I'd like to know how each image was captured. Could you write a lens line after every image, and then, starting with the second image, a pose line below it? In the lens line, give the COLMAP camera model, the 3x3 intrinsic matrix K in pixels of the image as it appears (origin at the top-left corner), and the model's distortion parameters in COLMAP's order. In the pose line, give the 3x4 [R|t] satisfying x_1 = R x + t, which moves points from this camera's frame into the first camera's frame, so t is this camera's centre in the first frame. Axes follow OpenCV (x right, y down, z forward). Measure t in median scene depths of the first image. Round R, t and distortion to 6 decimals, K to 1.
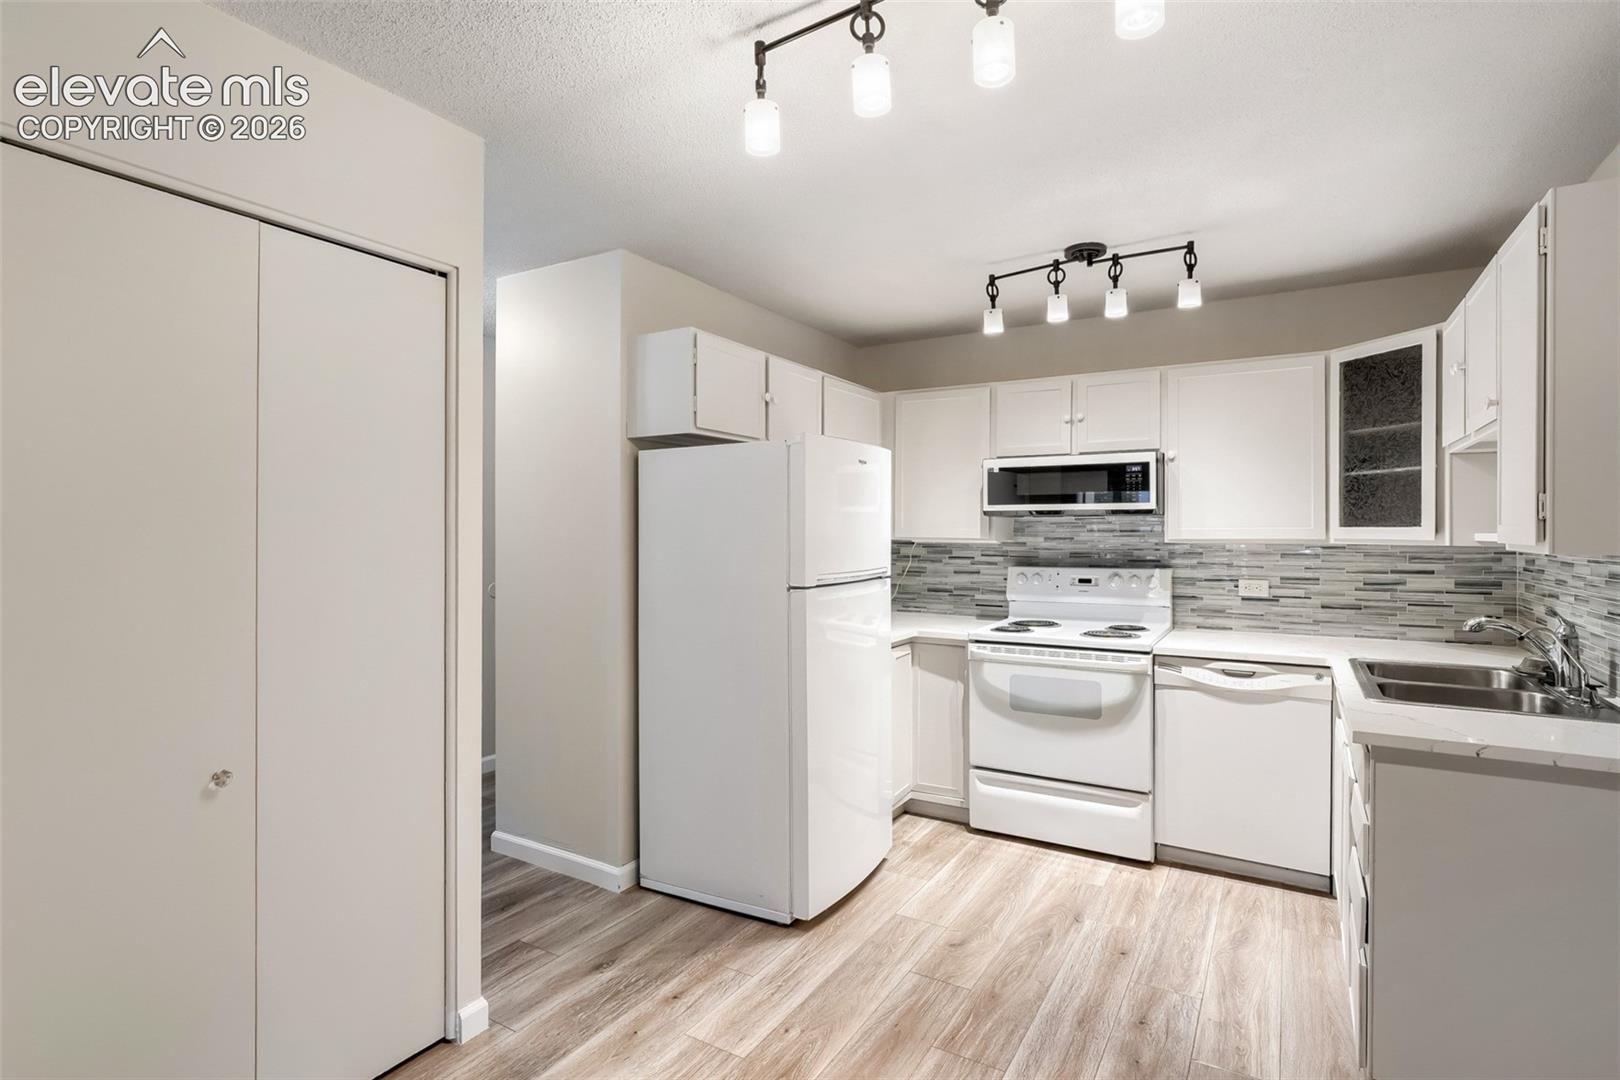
lens RADIAL K [[788.3, 0, 813.0], [0, 788.3, 532.9], [0, 0, 1]] dist [-0.010848, 0.002414]
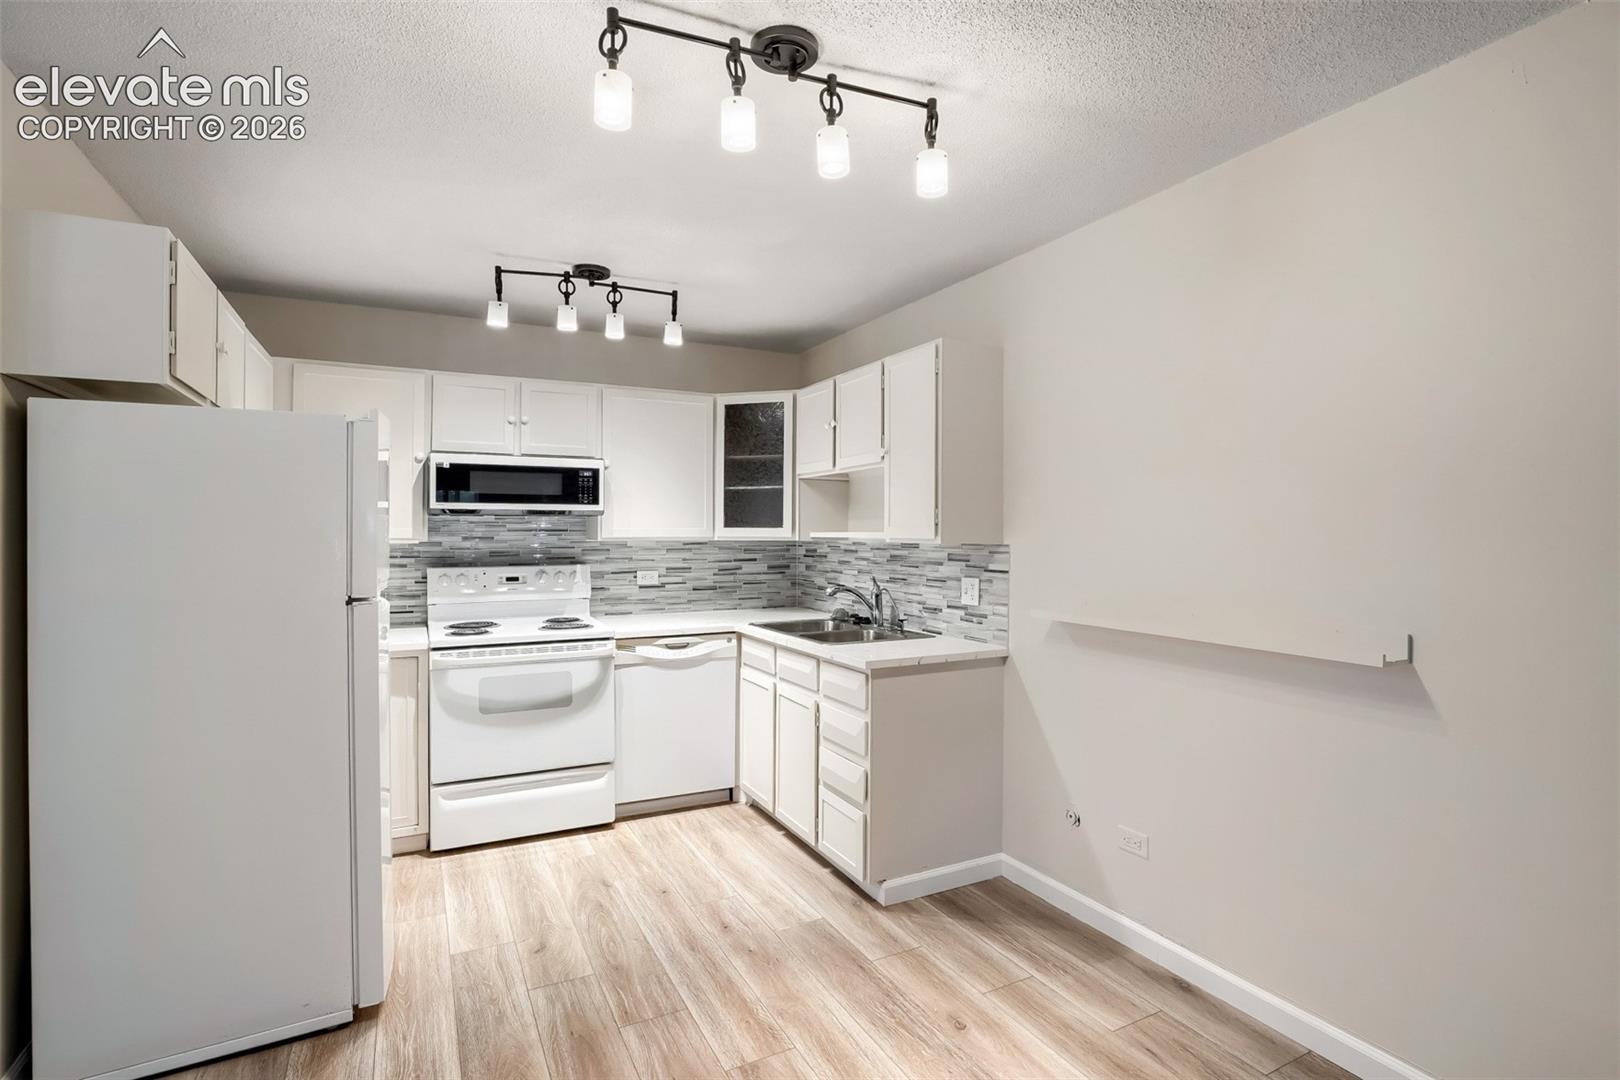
lens RADIAL K [[788.3, 0, 807.9], [0, 788.3, 538.9], [0, 0, 1]] dist [-0.010848, 0.002414]
pose [[0.539668, -0.006899, 0.841850, -0.382560], [0.001530, 0.999973, 0.007214, 0.002185], [-0.841876, -0.002605, 0.539664, 0.155012]]
